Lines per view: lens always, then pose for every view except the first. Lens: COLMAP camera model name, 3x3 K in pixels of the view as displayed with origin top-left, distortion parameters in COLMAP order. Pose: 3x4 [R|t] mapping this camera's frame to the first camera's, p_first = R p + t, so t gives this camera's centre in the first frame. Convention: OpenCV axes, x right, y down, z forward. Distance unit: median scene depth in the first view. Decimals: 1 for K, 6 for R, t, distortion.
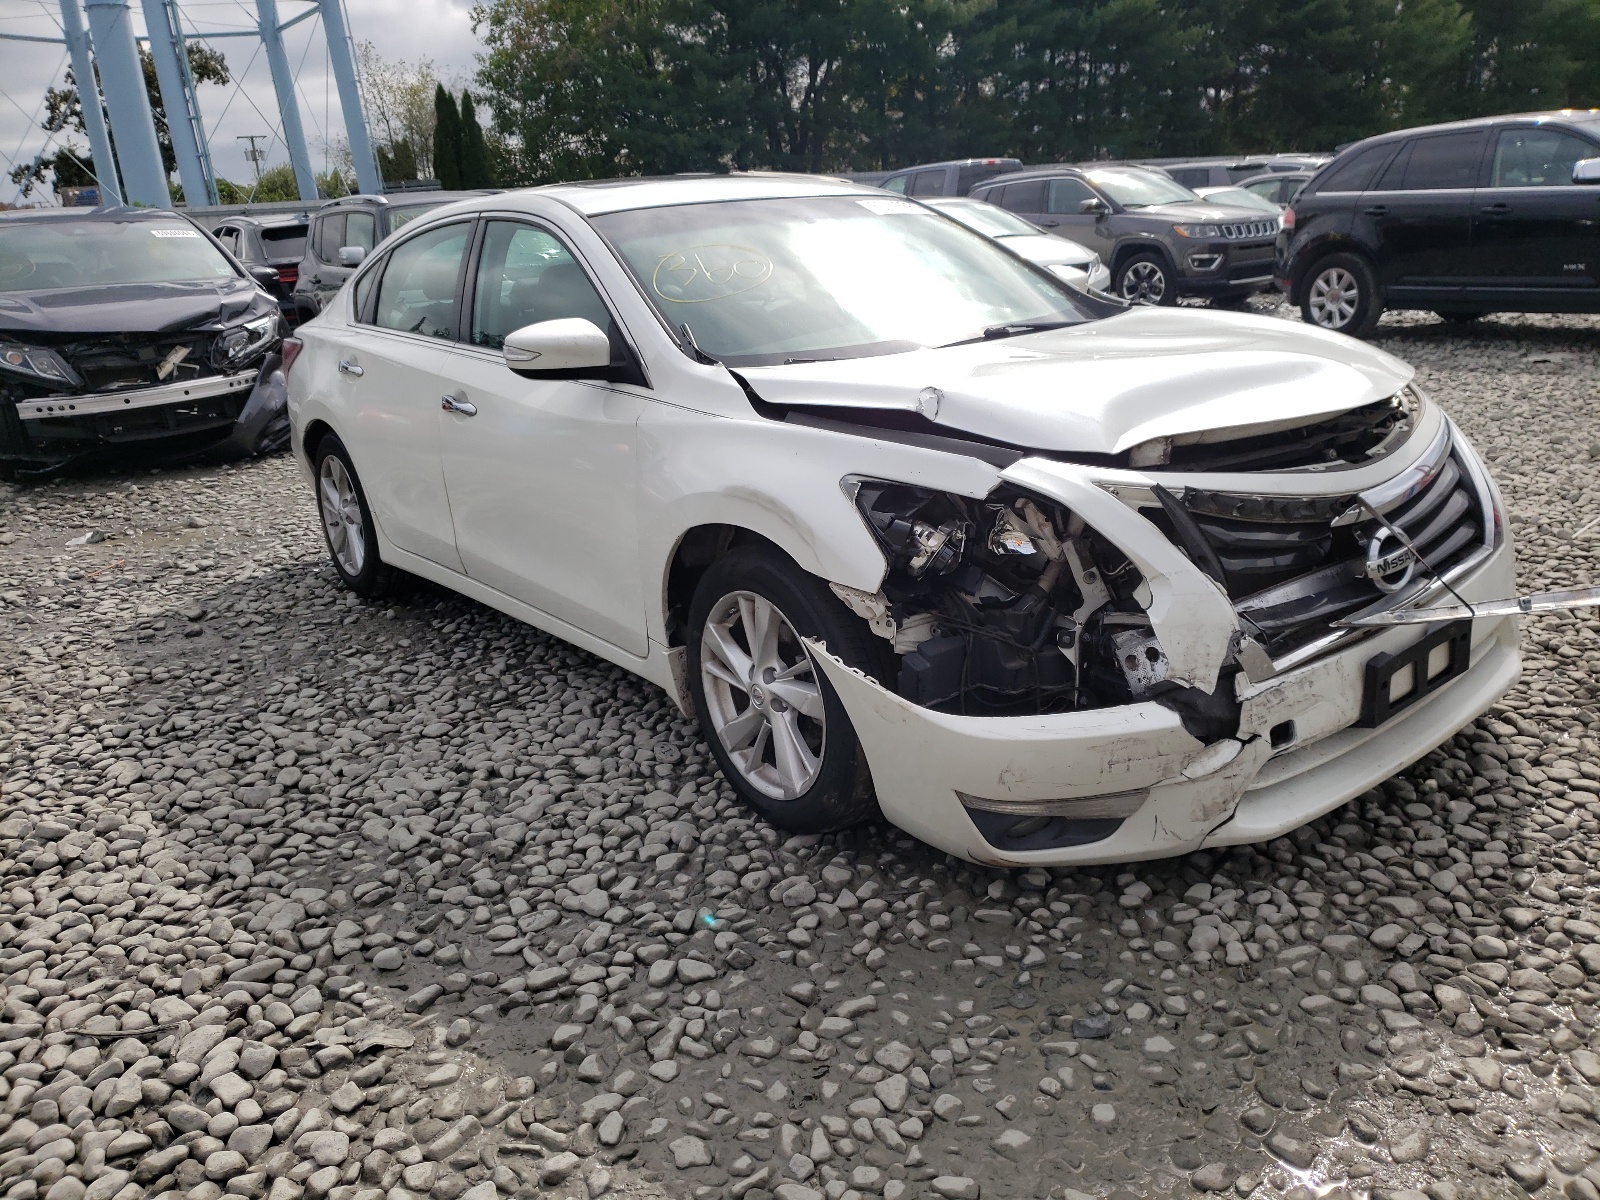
lens RADIAL K [[1268.7, 0, 800.0], [0, 1268.7, 600.0], [0, 0, 1]] dist [0.009504, -0.000271]
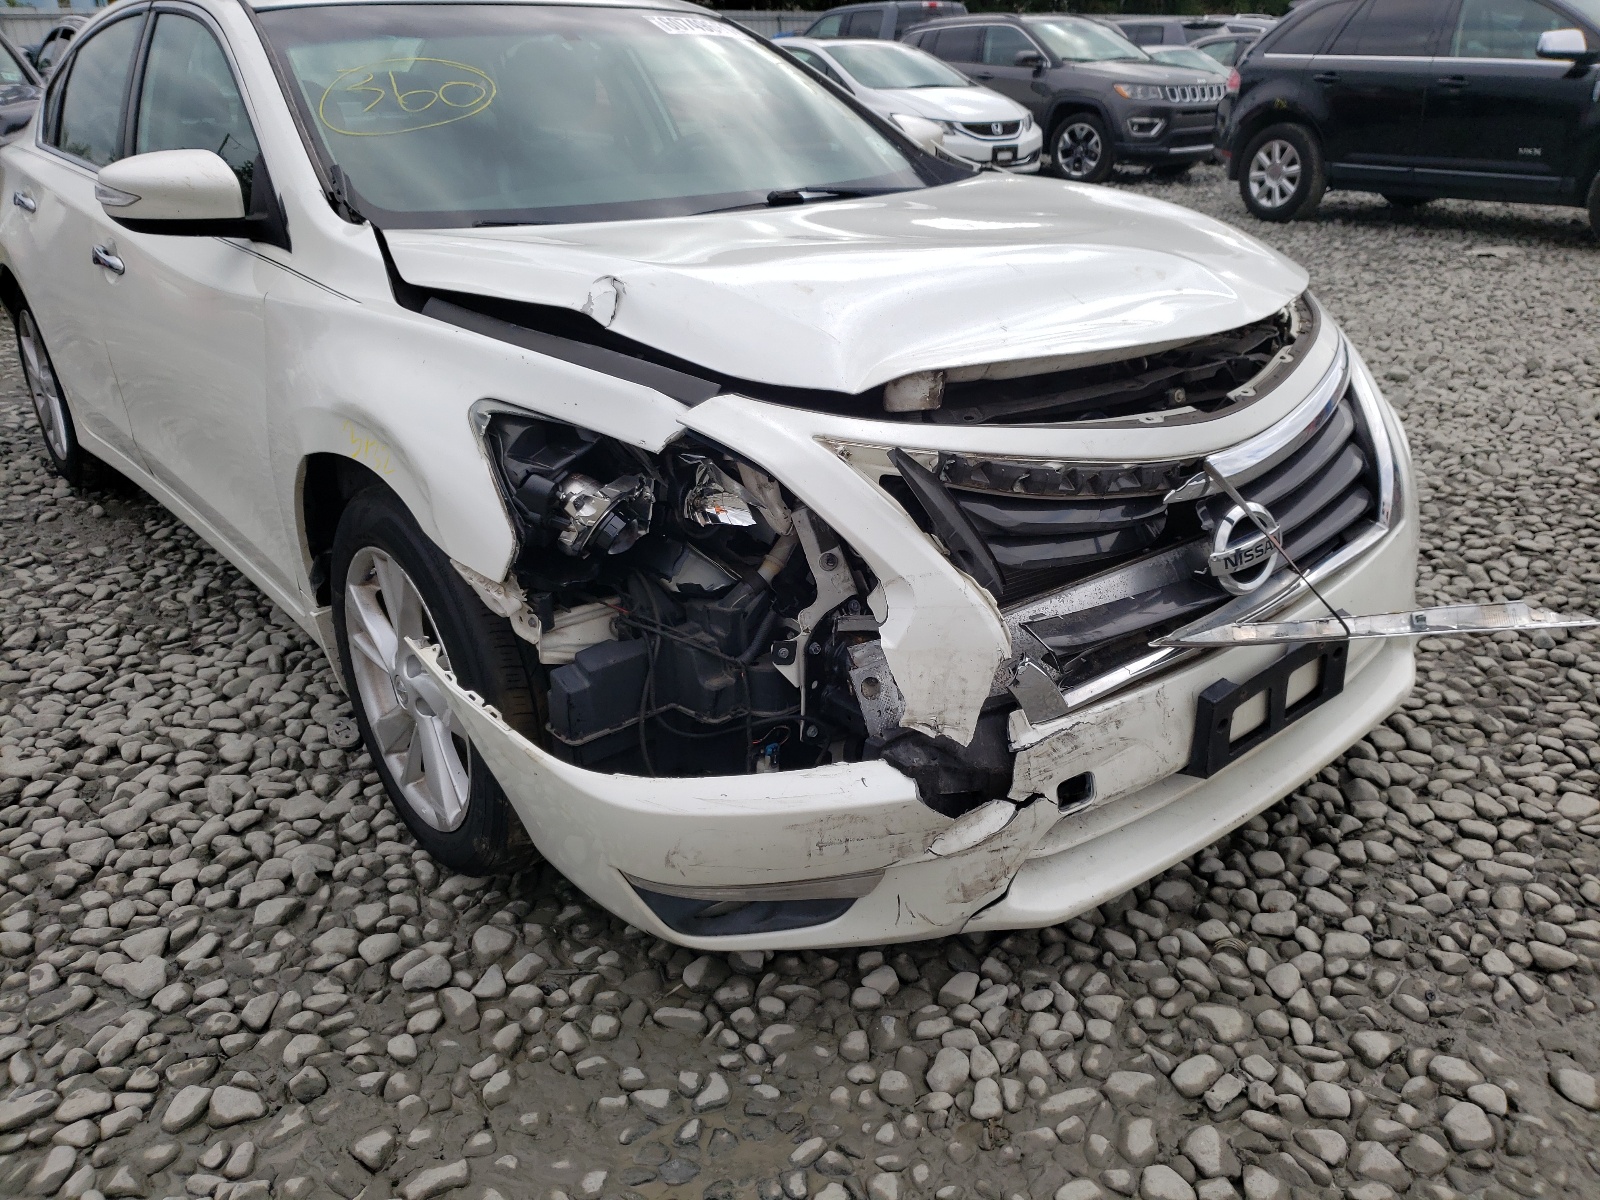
lens RADIAL K [[1286.7, 0, 800.0], [0, 1286.7, 600.0], [0, 0, 1]] dist [0.050236, -0.069796]
pose [[0.997882, 0.031461, 0.056941, 0.165728], [-0.037146, 0.994121, 0.101701, -0.066603], [-0.053407, -0.103601, 0.993184, 0.270453]]
